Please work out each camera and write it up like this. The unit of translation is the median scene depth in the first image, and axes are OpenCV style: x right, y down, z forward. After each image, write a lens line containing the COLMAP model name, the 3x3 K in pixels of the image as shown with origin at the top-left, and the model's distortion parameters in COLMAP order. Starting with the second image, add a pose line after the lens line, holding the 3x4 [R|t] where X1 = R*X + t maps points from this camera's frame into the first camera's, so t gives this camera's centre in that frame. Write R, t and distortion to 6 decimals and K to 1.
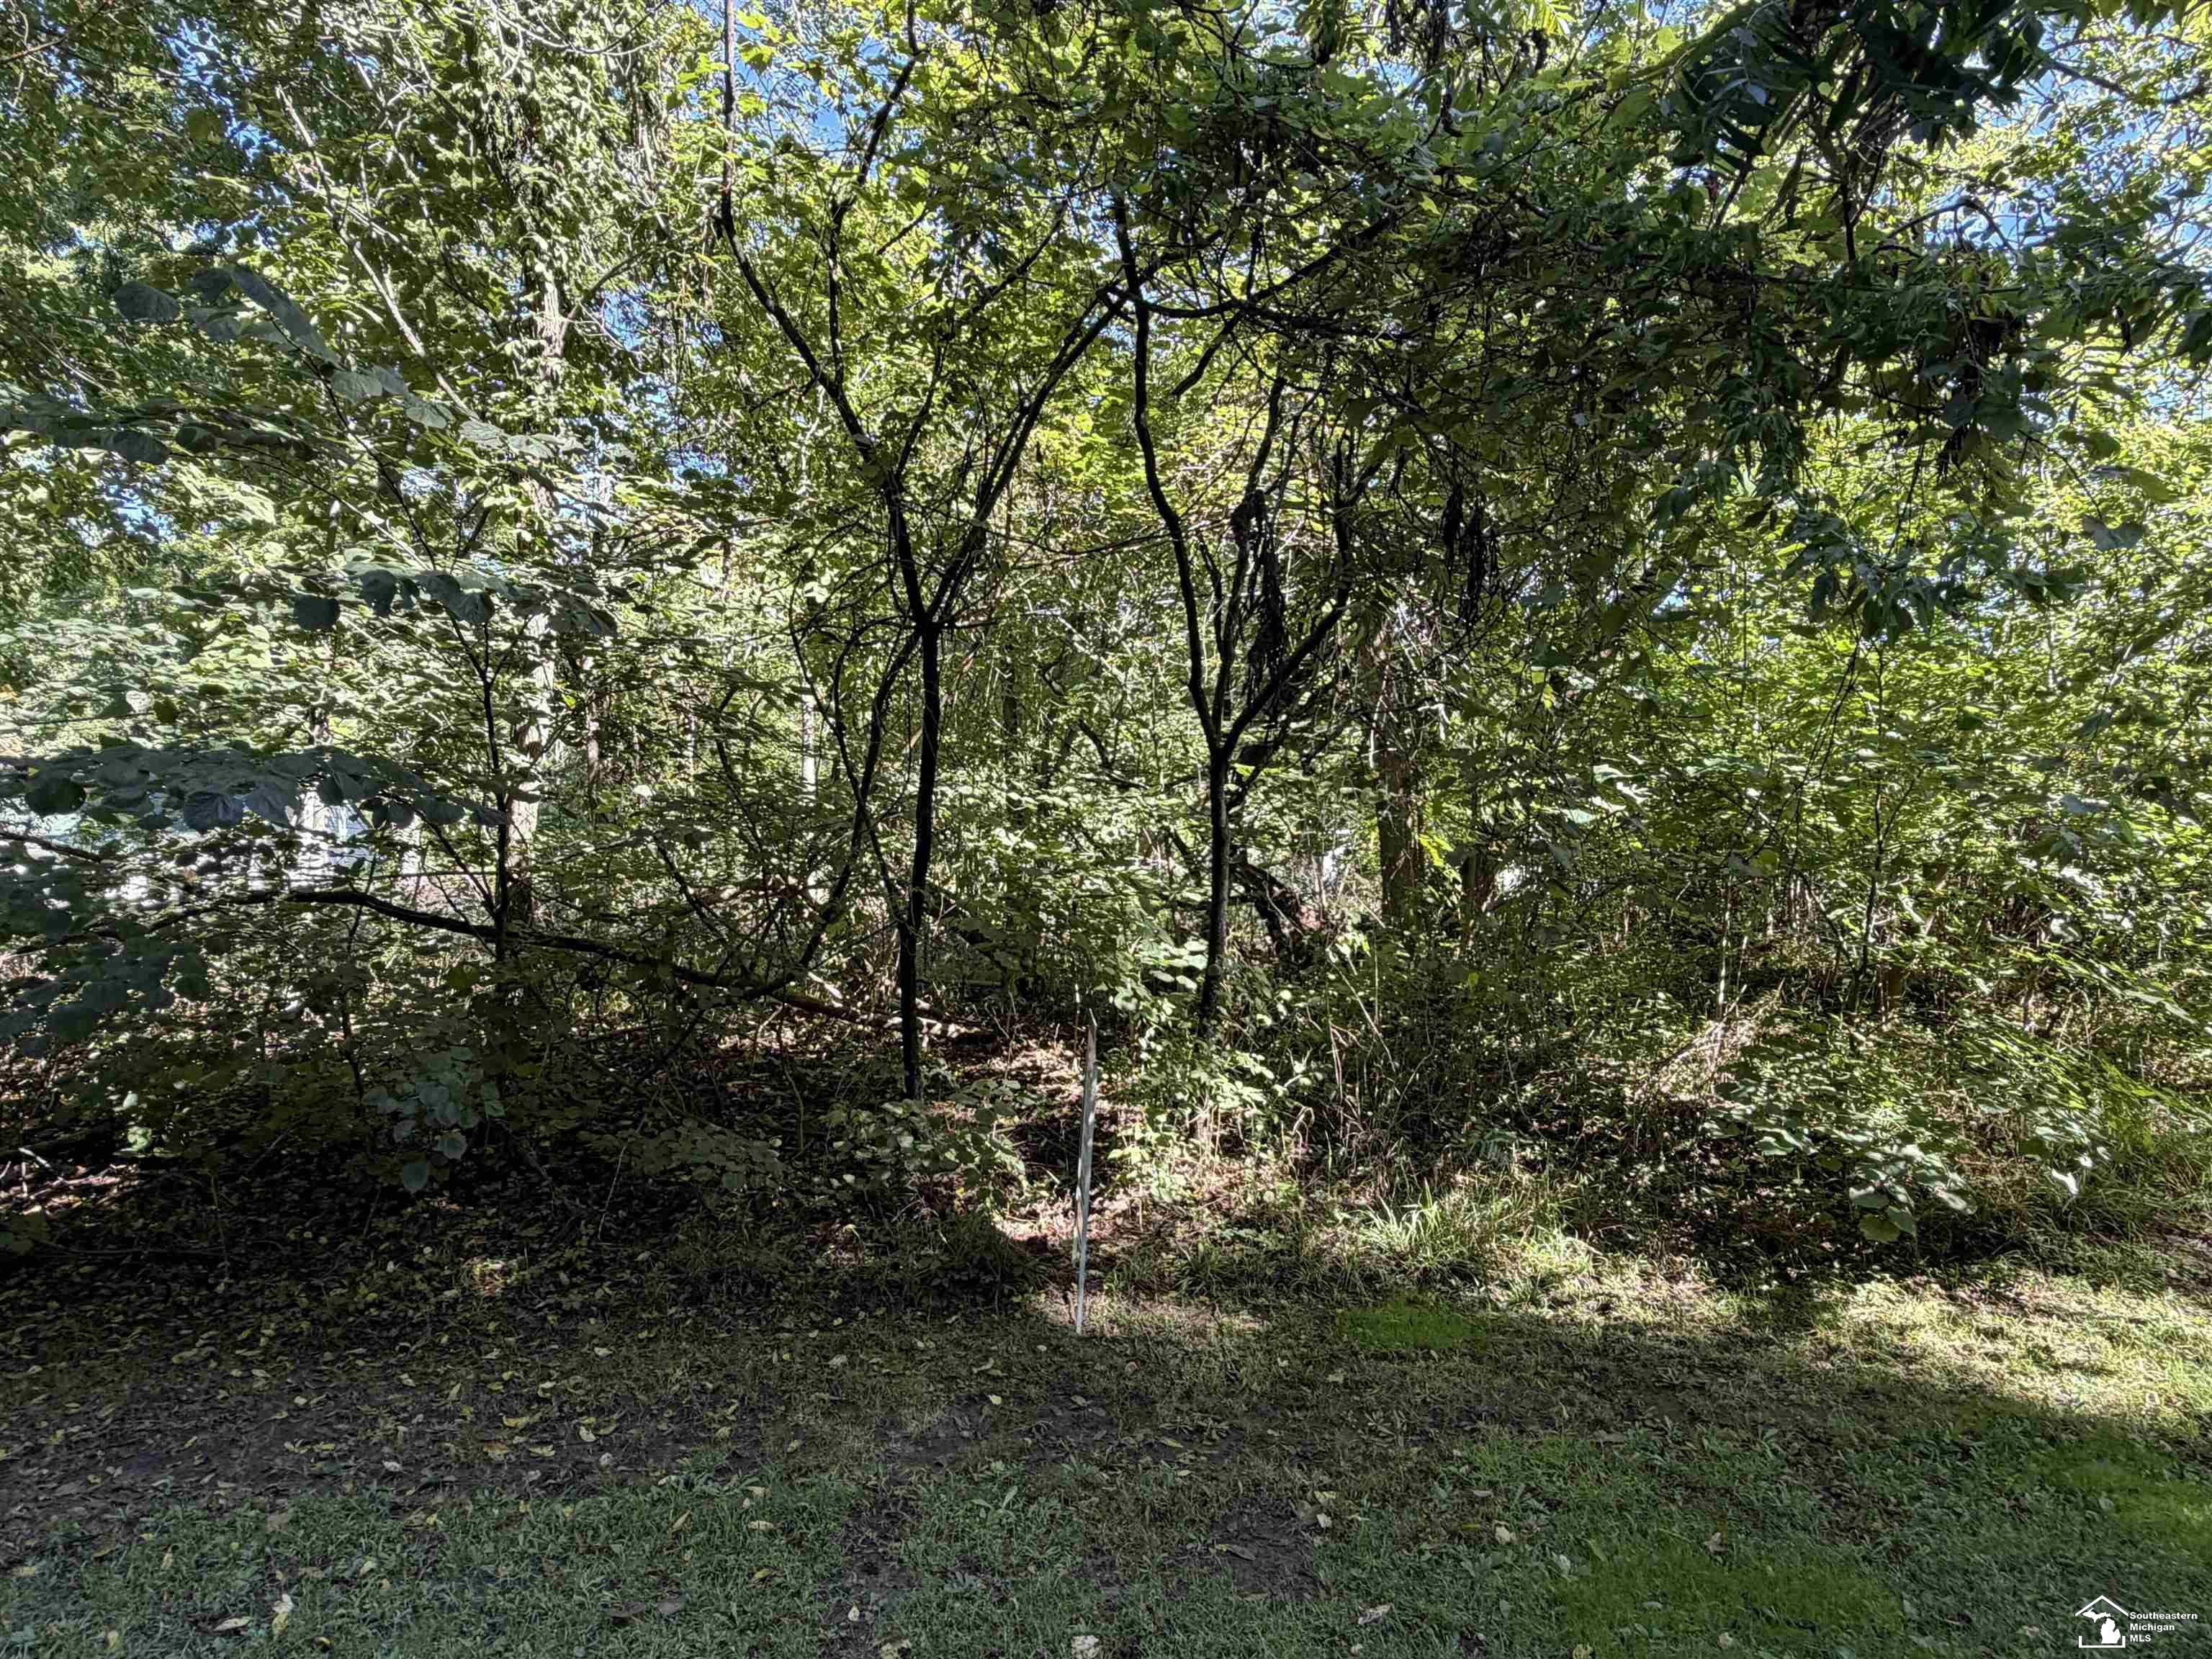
lens RADIAL K [[1296.0, 0, 1103.9], [0, 1296.0, 836.1], [0, 0, 1]] dist [0.001961, 0.001520]
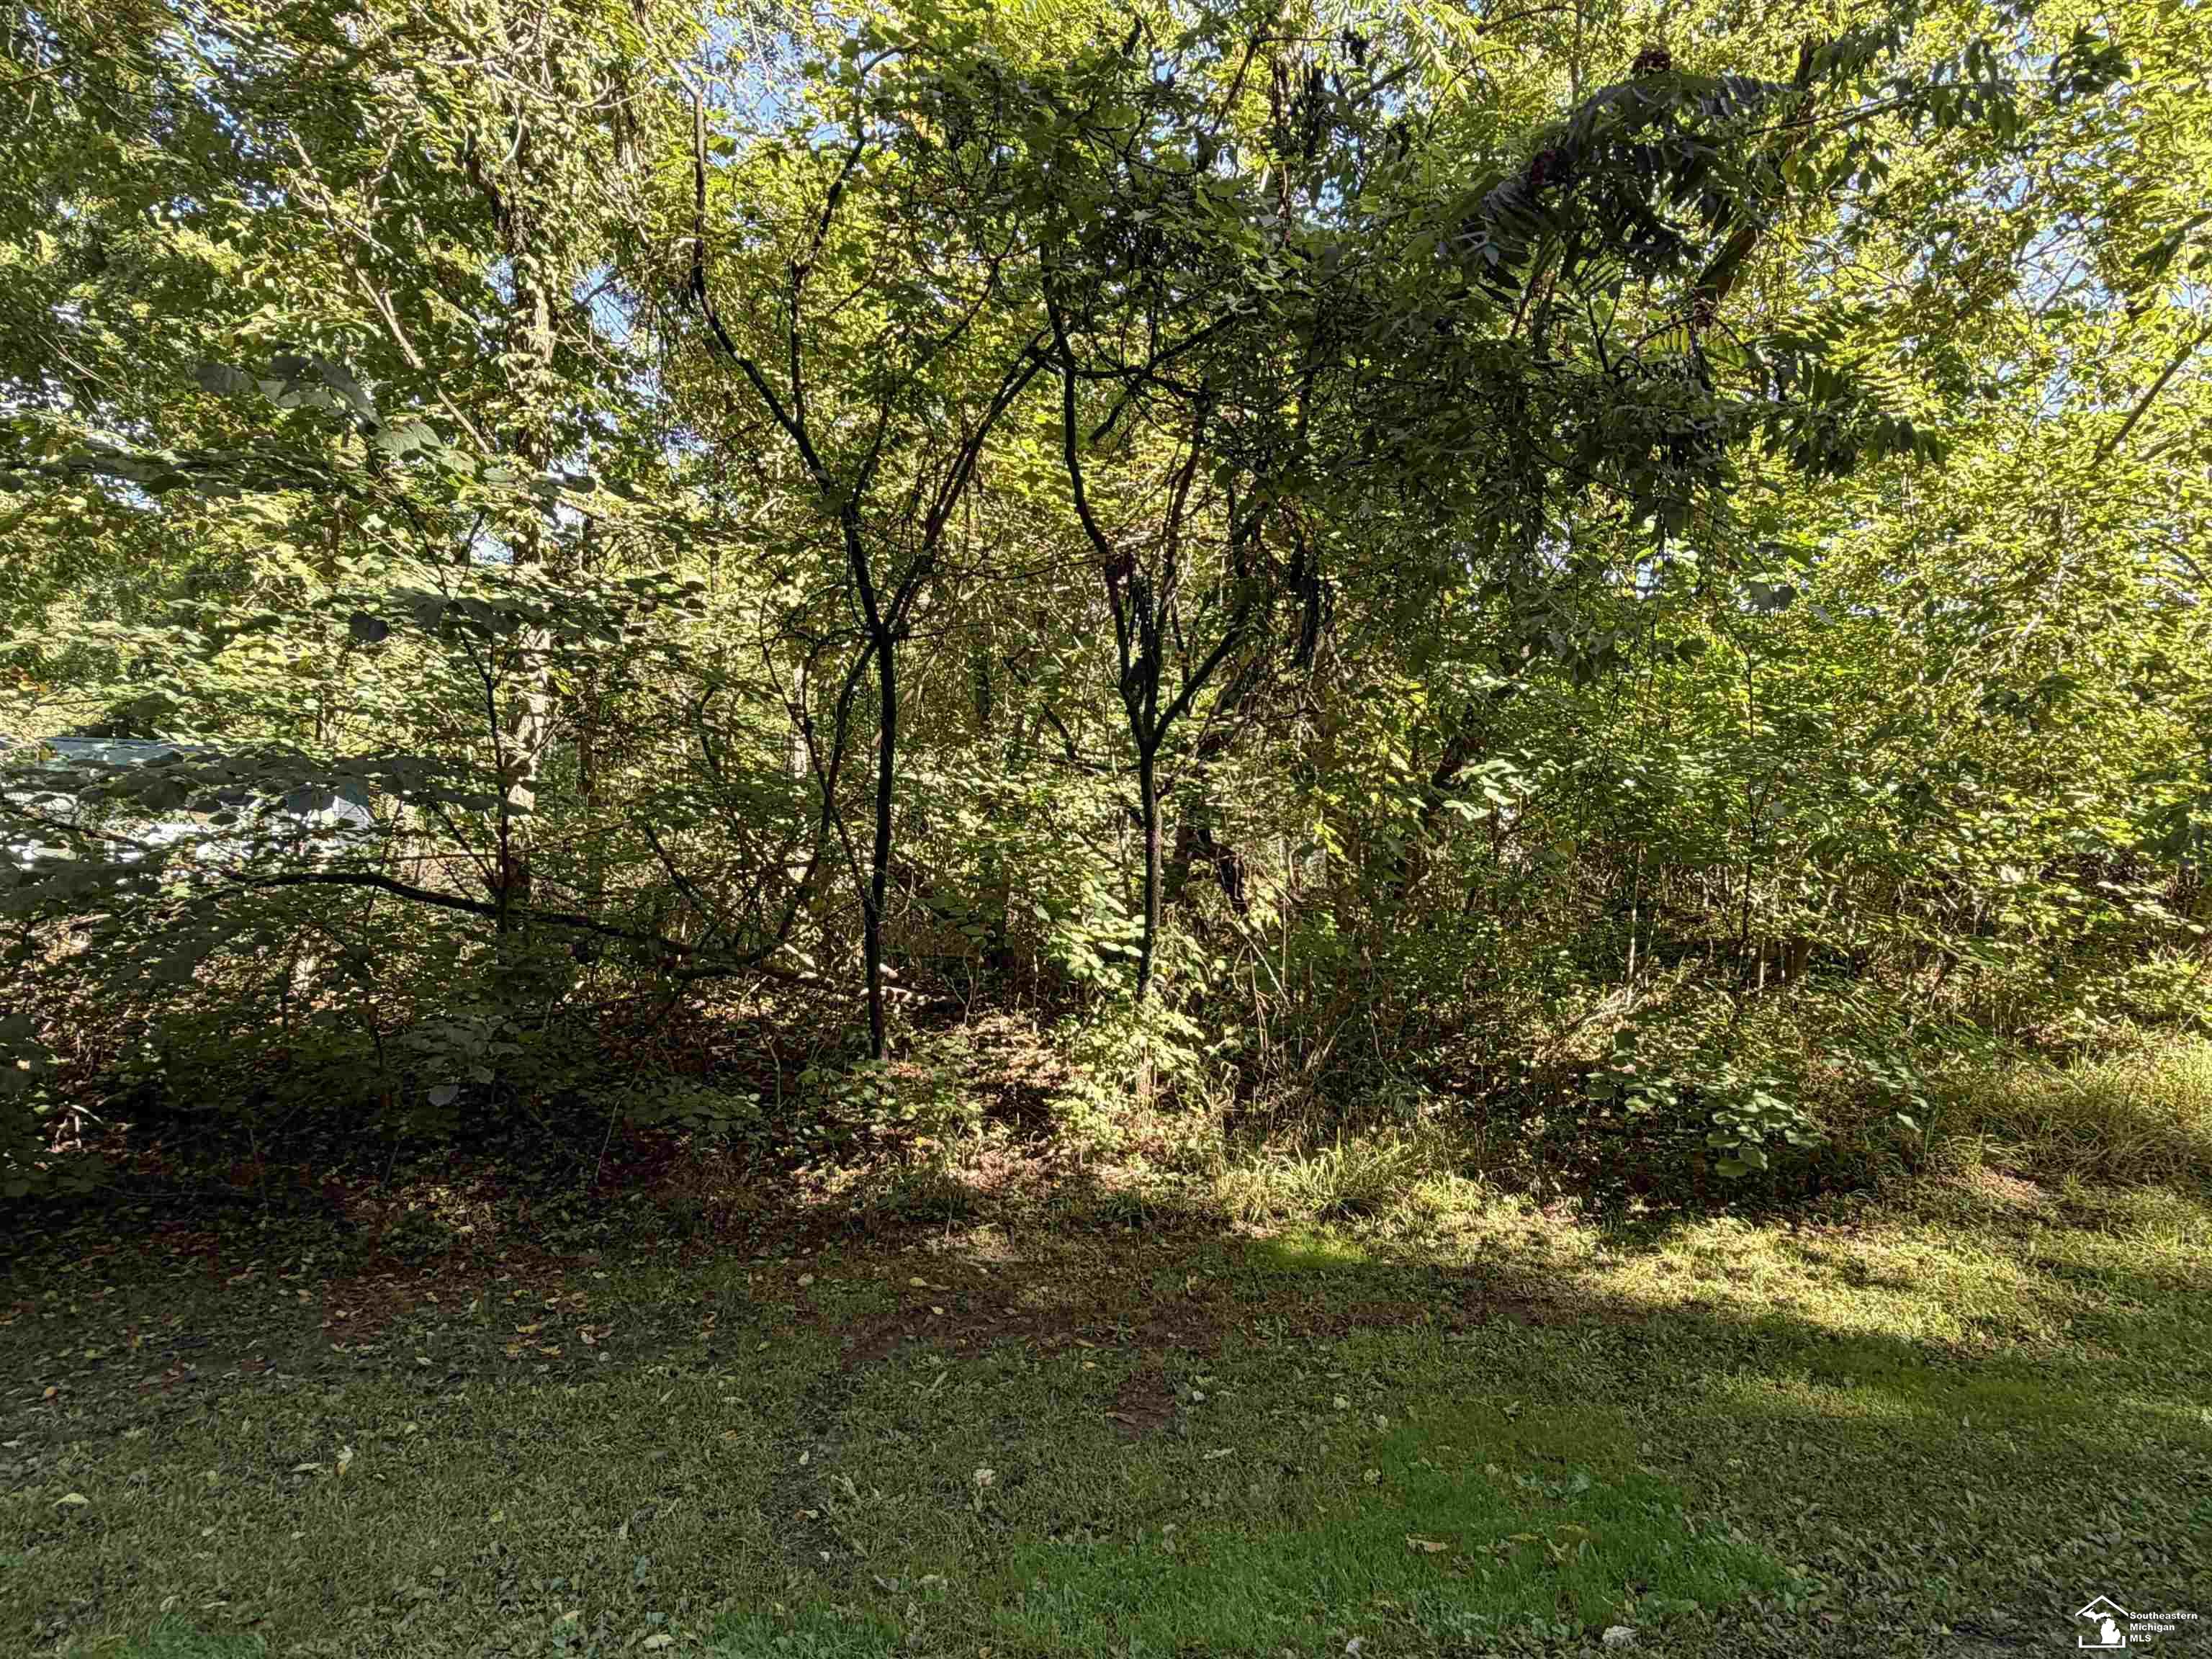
lens RADIAL K [[1347.8, 0, 1108.8], [0, 1347.8, 826.0], [0, 0, 1]] dist [0.005629, 0.004220]
pose [[0.999978, -0.004042, -0.005349, 0.060926], [0.004127, 0.999865, 0.015899, -0.014606], [0.005284, -0.015920, 0.999859, -0.158251]]
